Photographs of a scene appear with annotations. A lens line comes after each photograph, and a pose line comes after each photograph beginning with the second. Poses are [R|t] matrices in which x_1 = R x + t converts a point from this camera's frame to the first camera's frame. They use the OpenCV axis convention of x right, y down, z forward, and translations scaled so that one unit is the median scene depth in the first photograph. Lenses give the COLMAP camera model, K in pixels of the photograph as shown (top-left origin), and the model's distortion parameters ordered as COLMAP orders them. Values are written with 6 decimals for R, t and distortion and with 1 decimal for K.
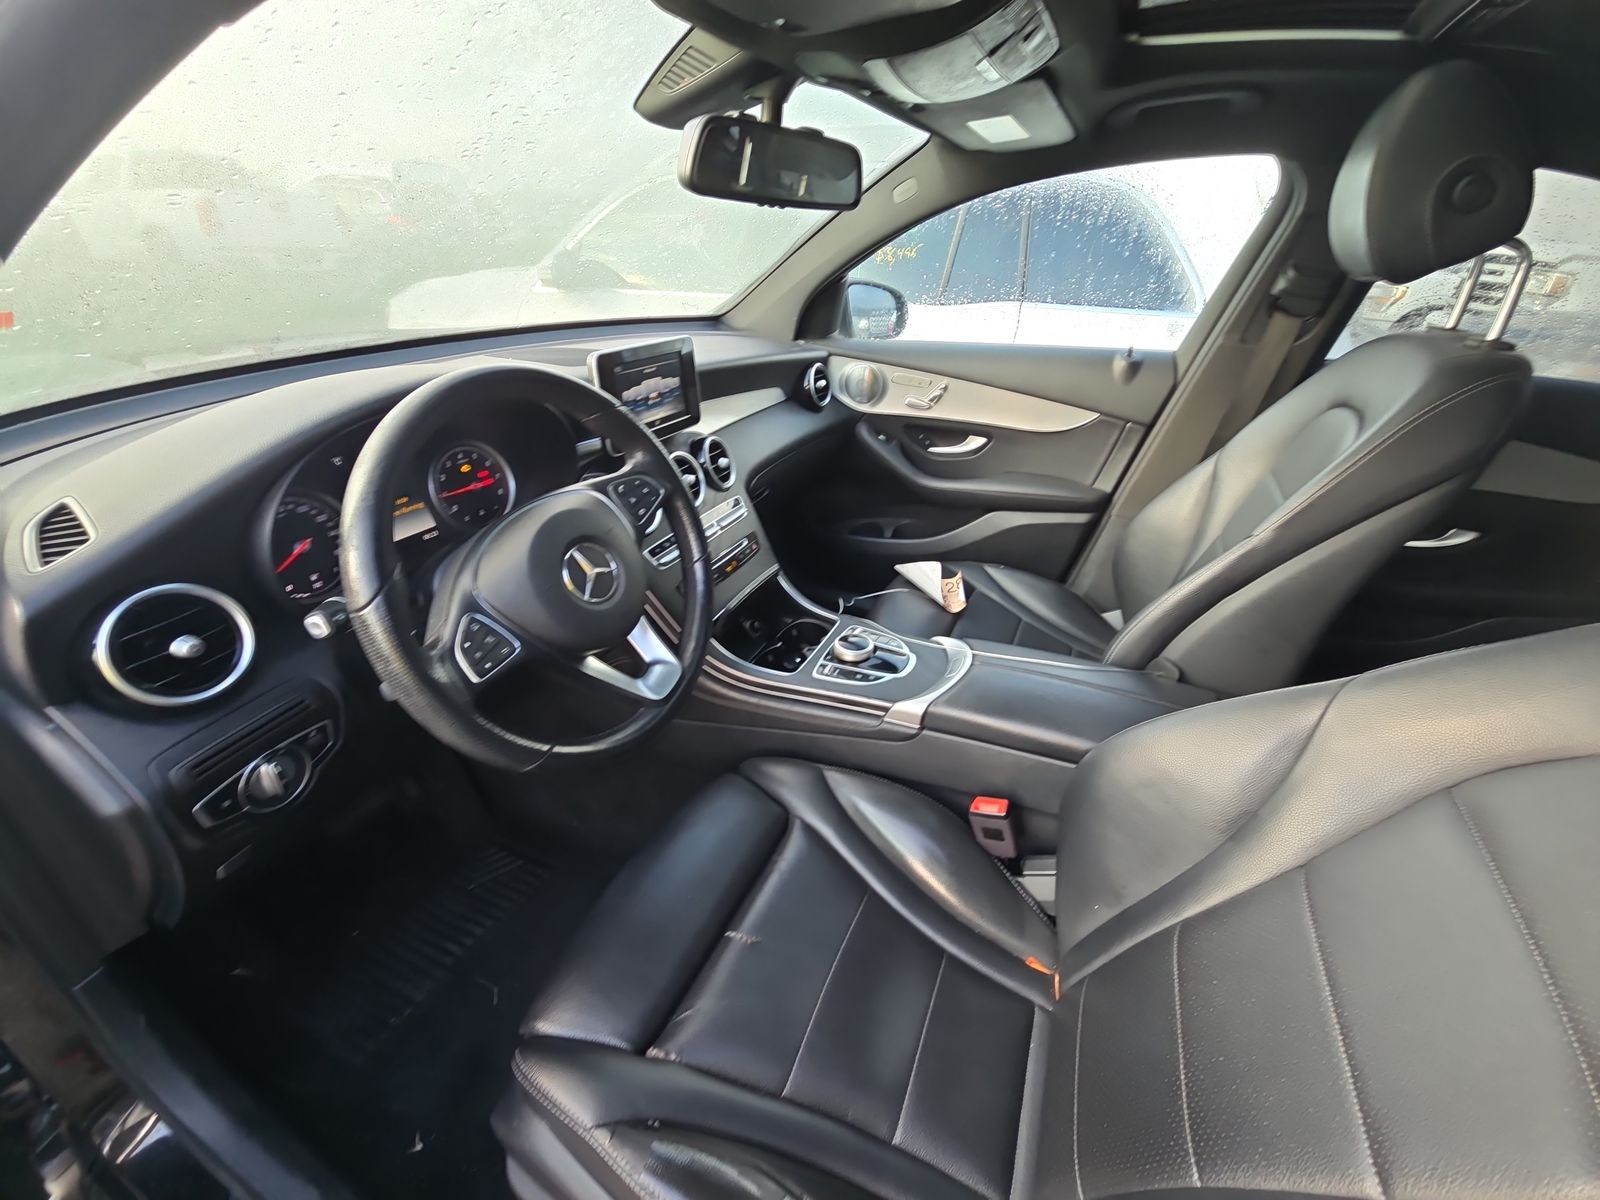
lens RADIAL K [[635.3, 0, 794.5], [0, 635.3, 613.4], [0, 0, 1]] dist [-0.003667, -0.004818]
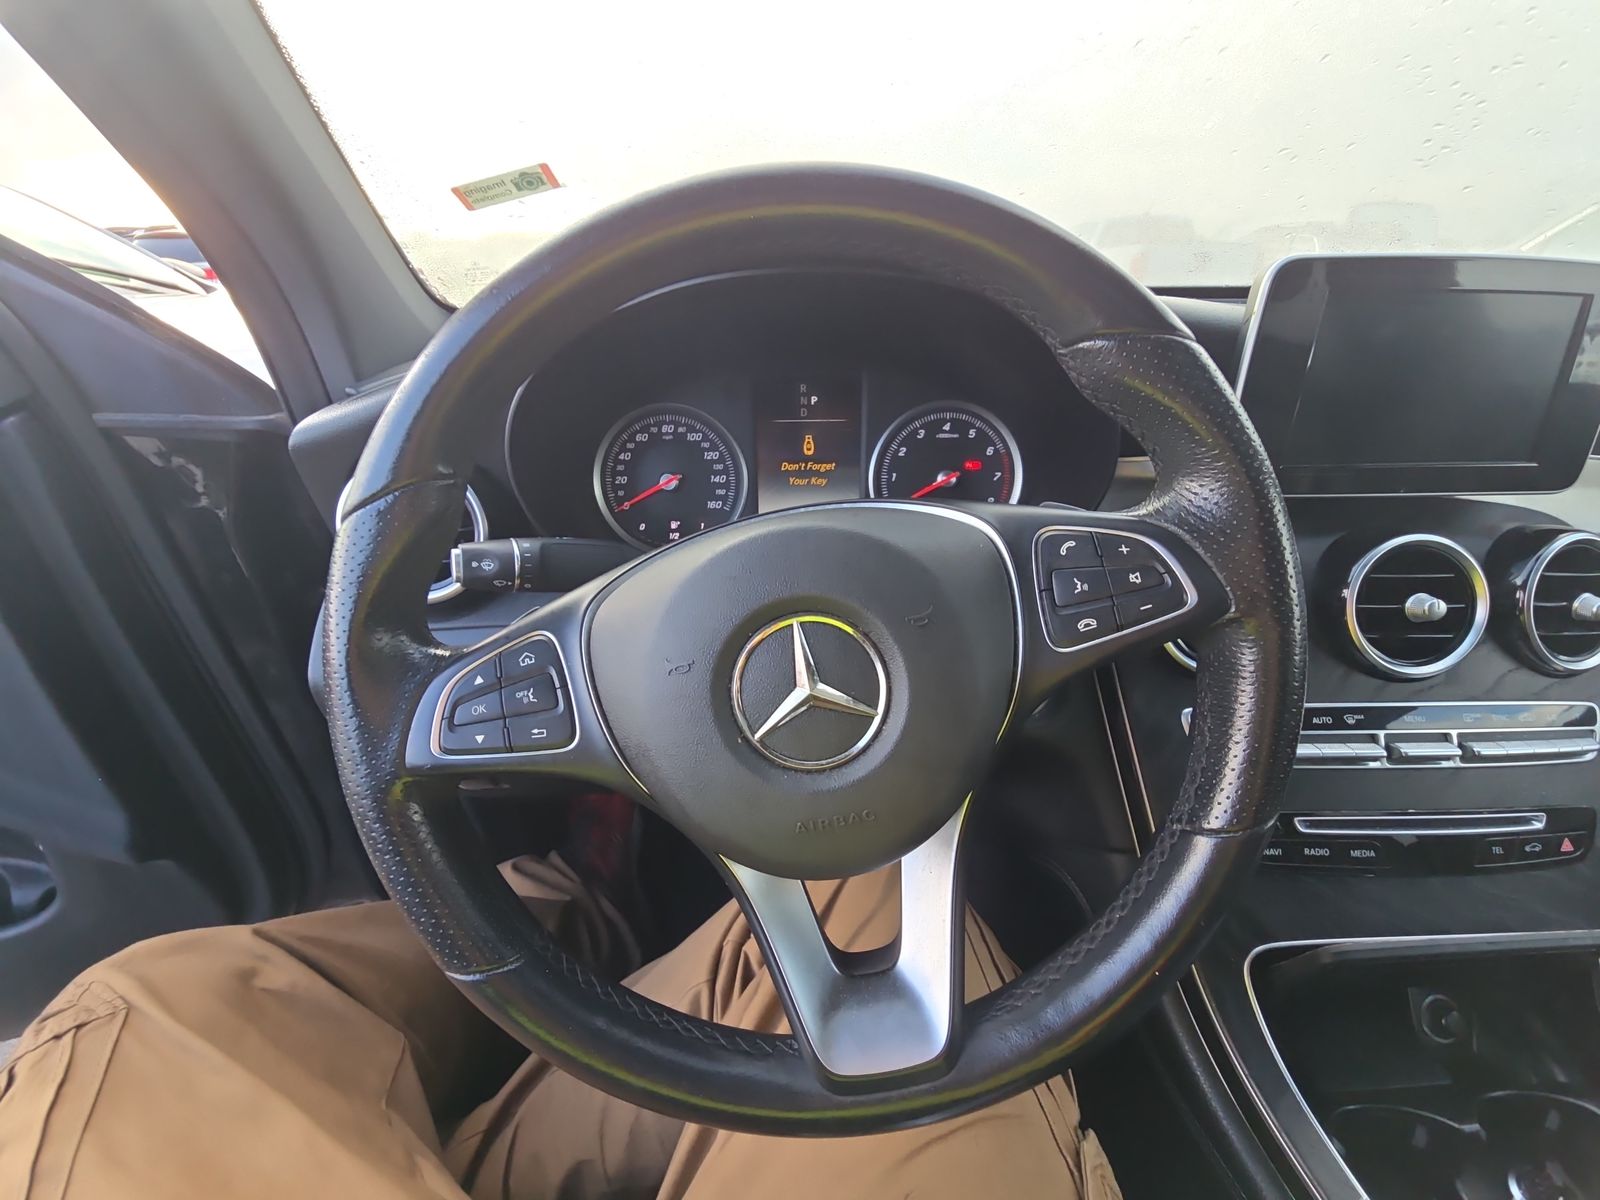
lens RADIAL K [[651.4, 0, 801.0], [0, 651.4, 608.1], [0, 0, 1]] dist [-0.006339, -0.001064]
pose [[0.443524, 0.369910, -0.816366, -0.010617], [-0.432155, 0.886242, 0.166786, -0.110237], [0.785193, 0.278824, 0.552927, 0.476957]]
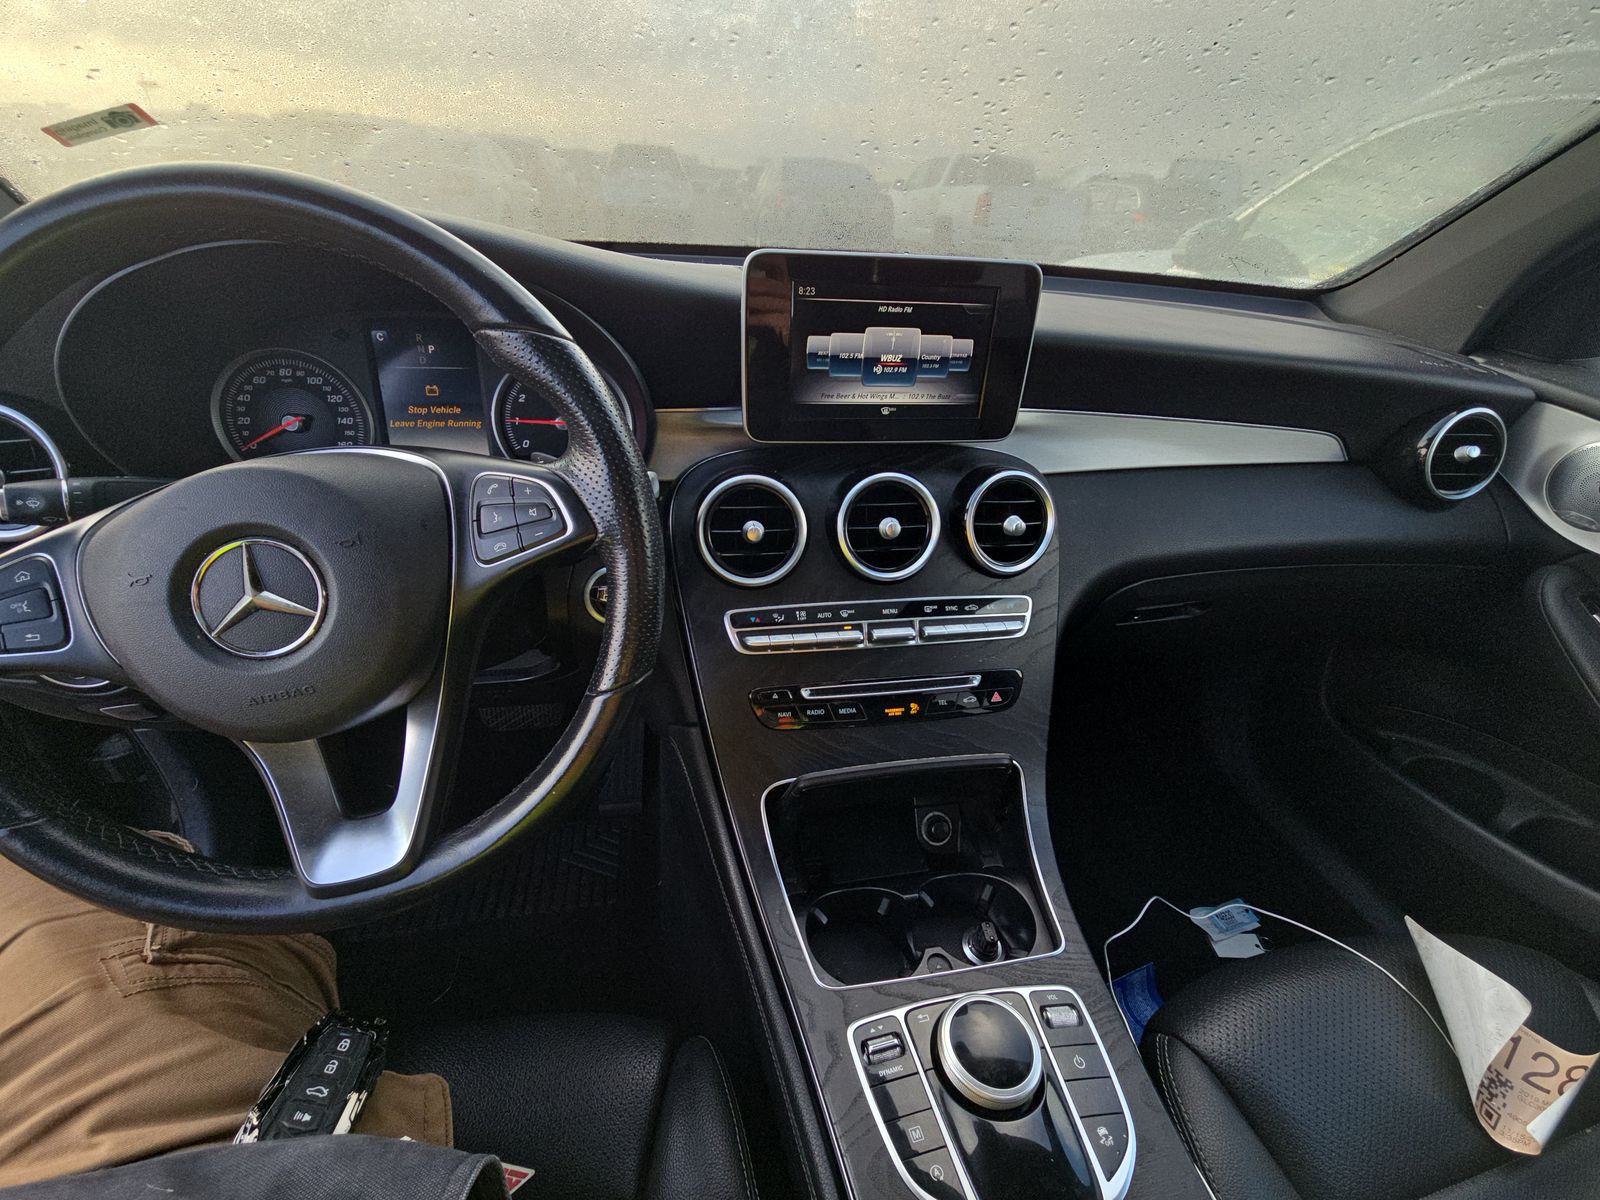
lens RADIAL K [[635.3, 0, 815.0], [0, 635.3, 607.8], [0, 0, 1]] dist [-0.003667, -0.004818]
pose [[0.583886, 0.434946, -0.685492, 0.187872], [-0.438937, 0.879448, 0.184135, -0.223133], [0.682943, 0.193373, 0.704411, 0.604140]]
